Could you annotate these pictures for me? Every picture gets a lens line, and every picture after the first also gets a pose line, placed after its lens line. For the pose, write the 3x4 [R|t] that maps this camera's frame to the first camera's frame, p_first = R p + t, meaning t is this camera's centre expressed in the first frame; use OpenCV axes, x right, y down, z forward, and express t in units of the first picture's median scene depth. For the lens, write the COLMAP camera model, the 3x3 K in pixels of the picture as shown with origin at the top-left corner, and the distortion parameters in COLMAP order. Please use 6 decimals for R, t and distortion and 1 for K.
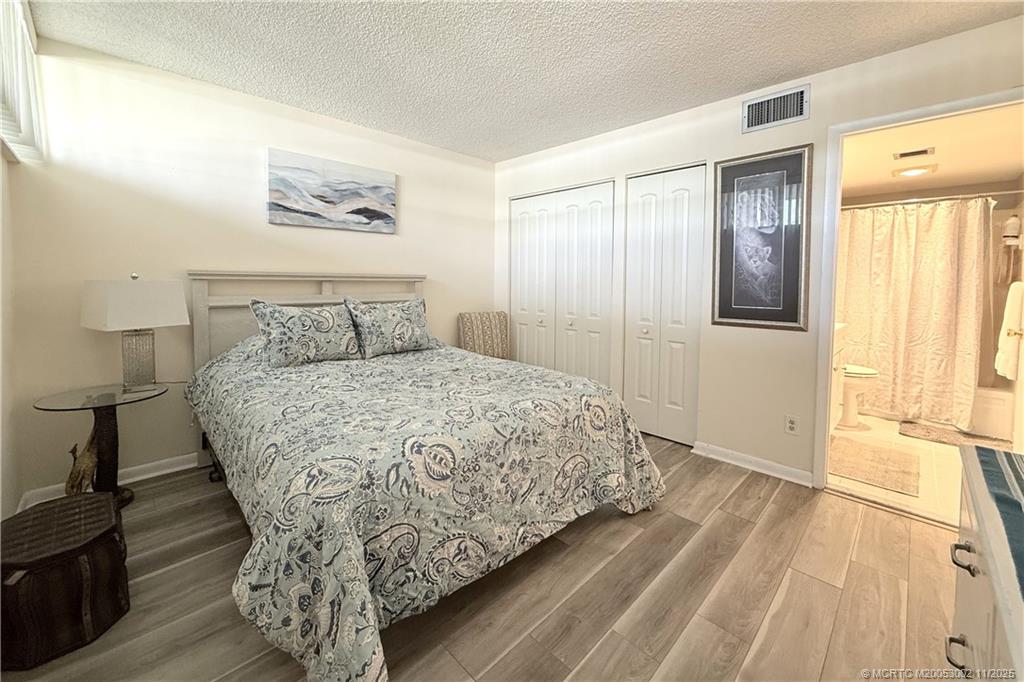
lens RADIAL K [[409.2, 0, 512.6], [0, 409.2, 298.3], [0, 0, 1]] dist [-0.000735, -0.000814]
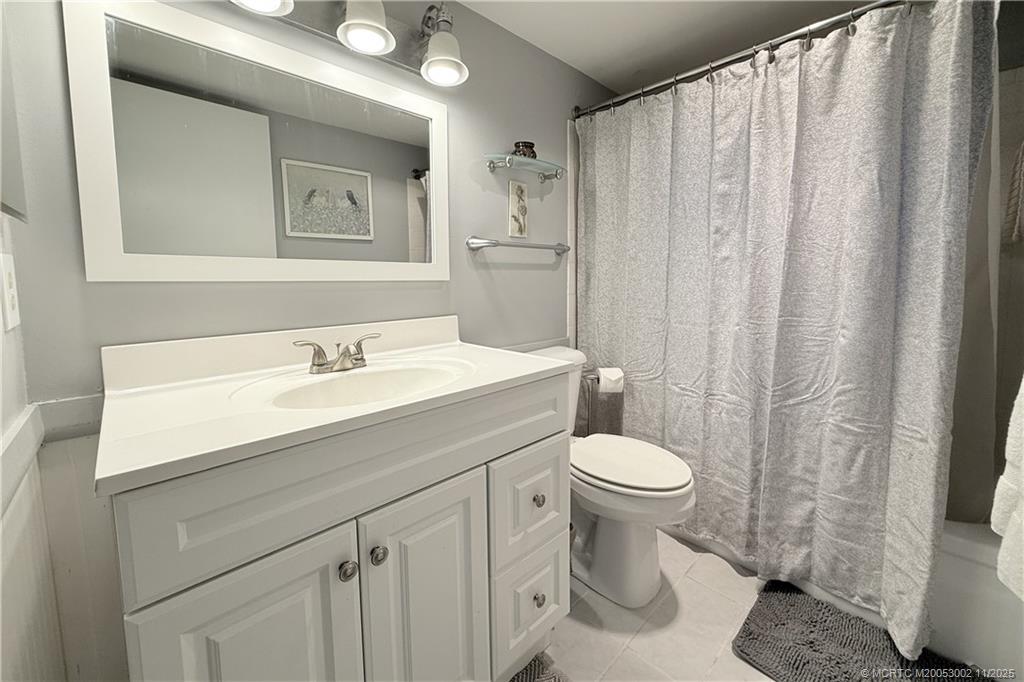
lens RADIAL K [[409.2, 0, 512.6], [0, 409.2, 315.7], [0, 0, 1]] dist [-0.000735, -0.000814]
pose [[0.999811, -0.015709, -0.011414, 0.715138], [0.016129, 0.999159, 0.037704, 0.008047], [0.010812, -0.037881, 0.999224, 0.601864]]
